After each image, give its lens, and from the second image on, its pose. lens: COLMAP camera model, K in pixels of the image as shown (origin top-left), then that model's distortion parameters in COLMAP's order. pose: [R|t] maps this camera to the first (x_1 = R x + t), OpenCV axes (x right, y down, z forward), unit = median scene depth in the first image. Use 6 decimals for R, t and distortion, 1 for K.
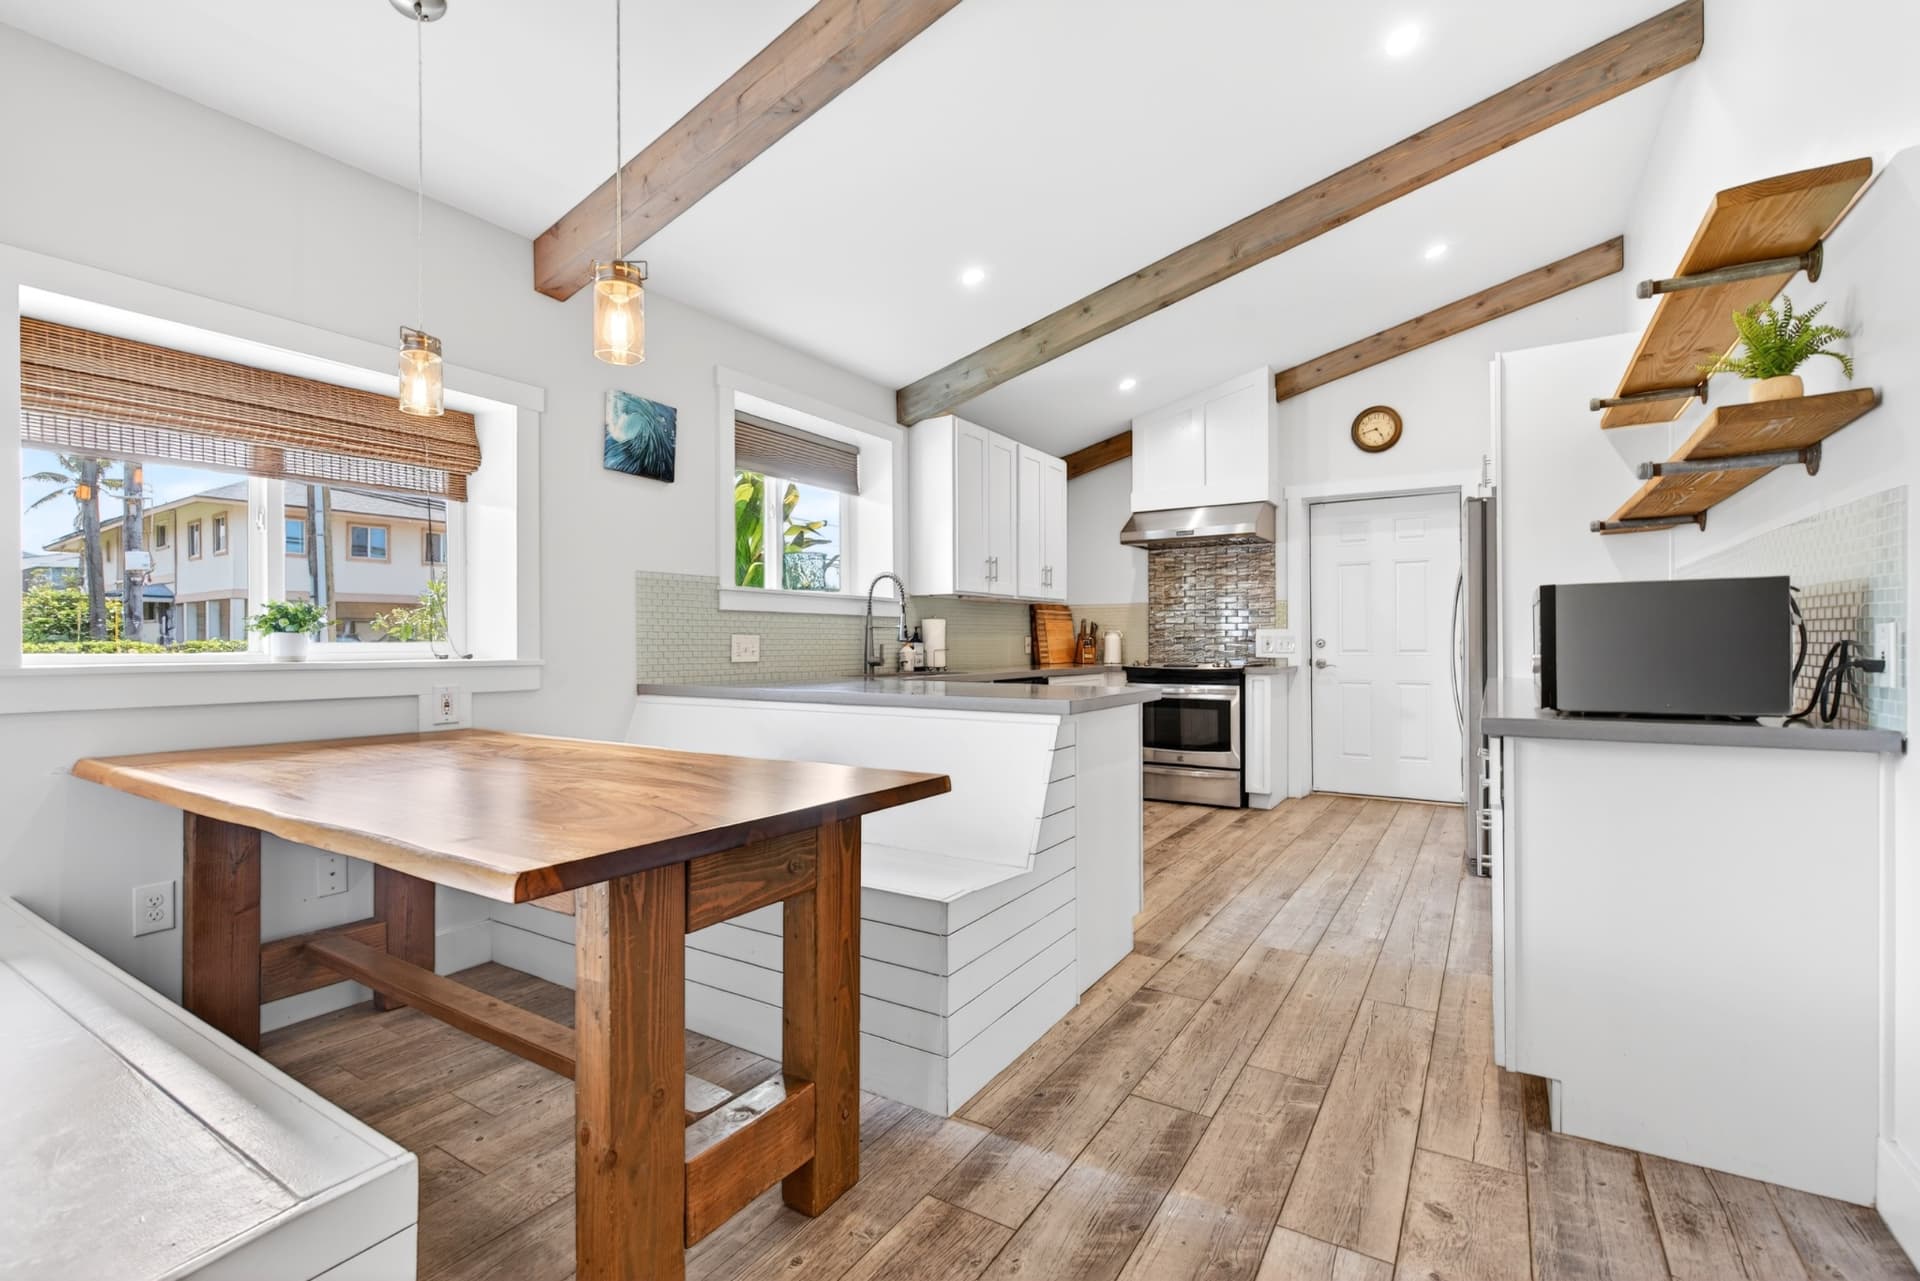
lens RADIAL K [[873.8, 0, 953.6], [0, 873.8, 638.6], [0, 0, 1]] dist [-0.002460, 0.000421]
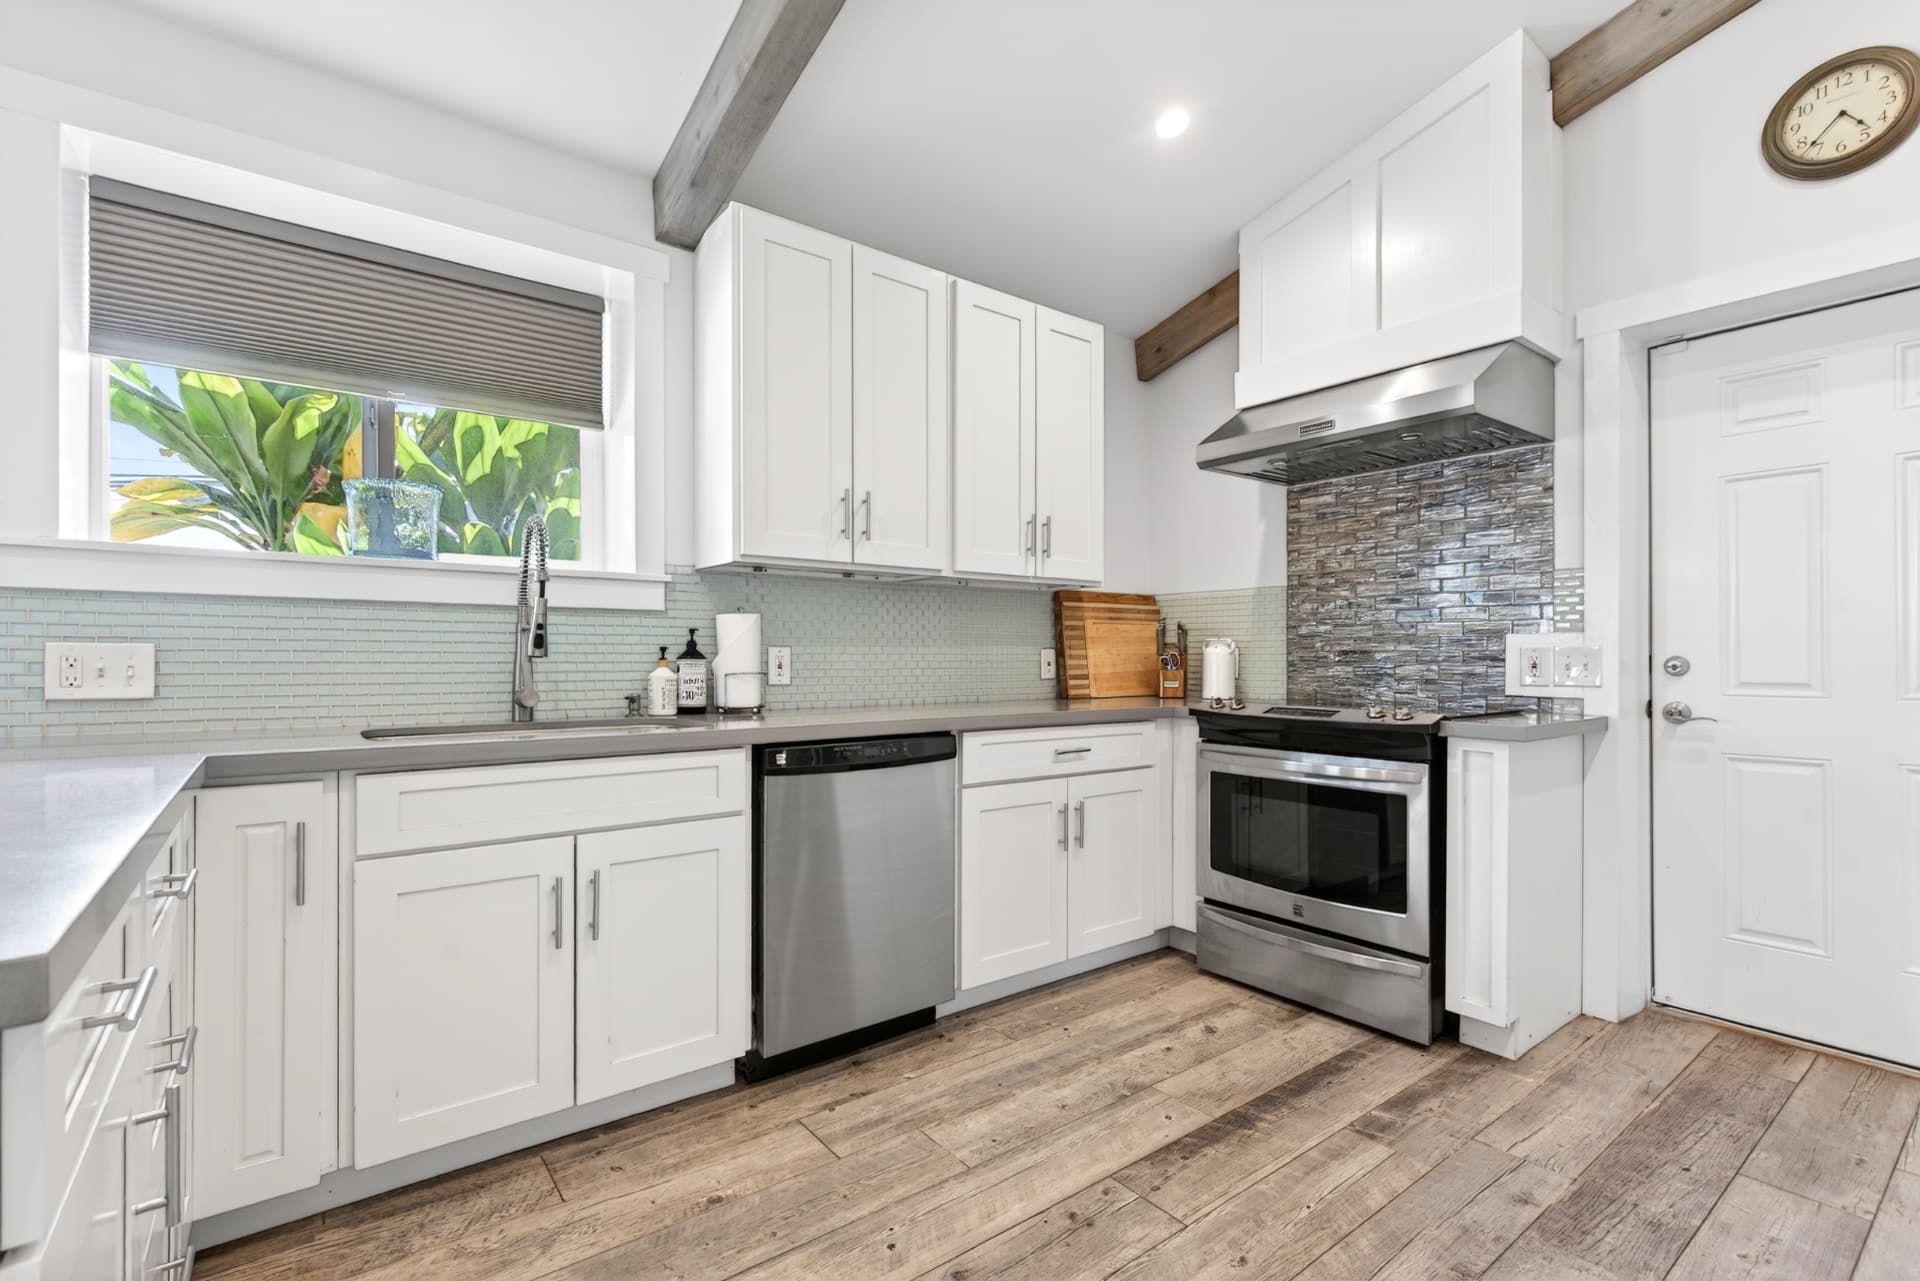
lens RADIAL K [[873.8, 0, 961.4], [0, 873.8, 651.1], [0, 0, 1]] dist [-0.002460, 0.000421]
pose [[0.937143, 0.002874, -0.348933, 0.242664], [-0.003358, 0.999994, -0.000782, -0.000485], [0.348929, 0.001905, 0.937147, 0.479402]]
